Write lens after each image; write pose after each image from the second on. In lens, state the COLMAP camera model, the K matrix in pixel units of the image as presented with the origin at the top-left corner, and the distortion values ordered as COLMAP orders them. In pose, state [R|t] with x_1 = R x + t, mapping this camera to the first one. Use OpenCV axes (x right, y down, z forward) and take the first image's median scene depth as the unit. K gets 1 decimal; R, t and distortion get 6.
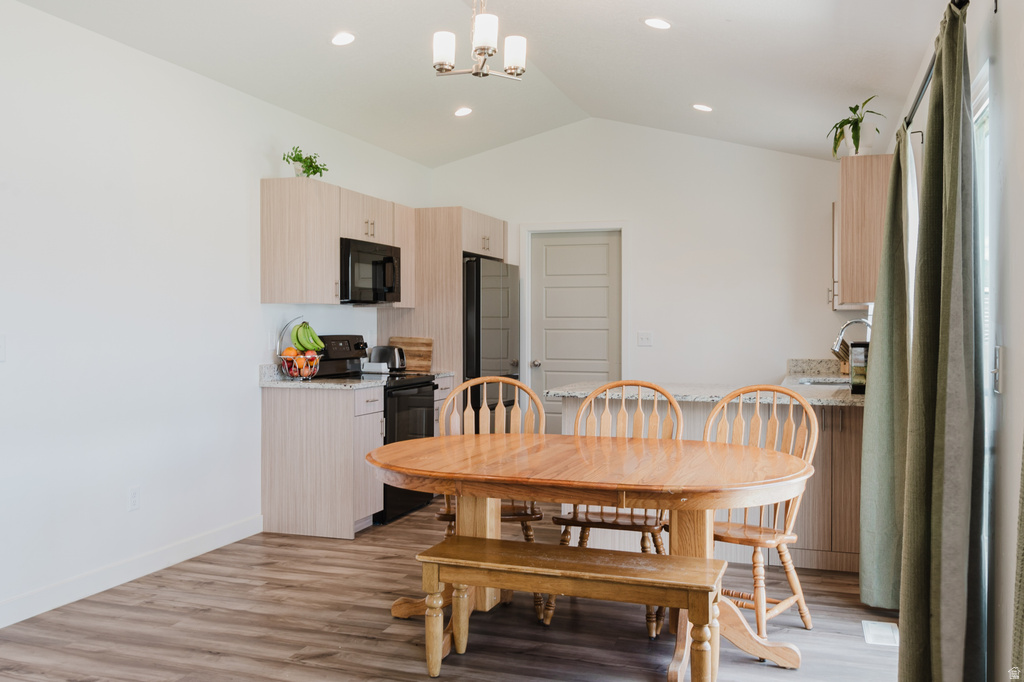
lens RADIAL K [[888.9, 0, 512.4], [0, 888.9, 320.5], [0, 0, 1]] dist [-0.008990, 0.001250]
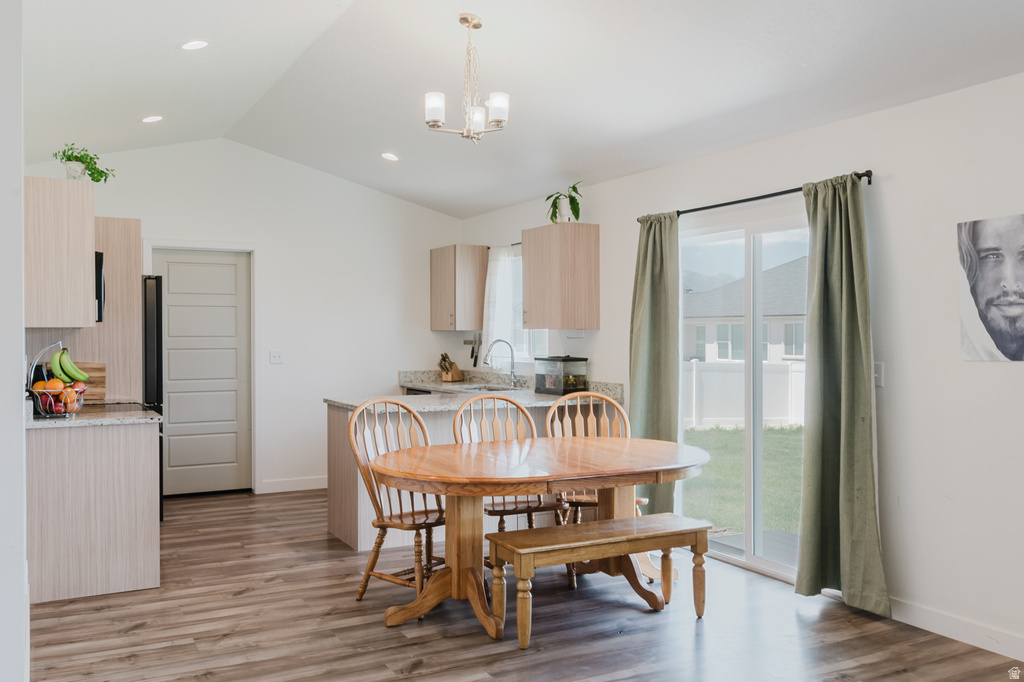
lens RADIAL K [[876.5, 0, 499.1], [0, 876.5, 331.0], [0, 0, 1]] dist [0.001428, -0.006281]
pose [[0.688246, -0.002918, 0.725472, -0.737840], [0.000110, 0.999992, 0.003917, -0.024569], [-0.725478, -0.002616, 0.688241, 0.160665]]
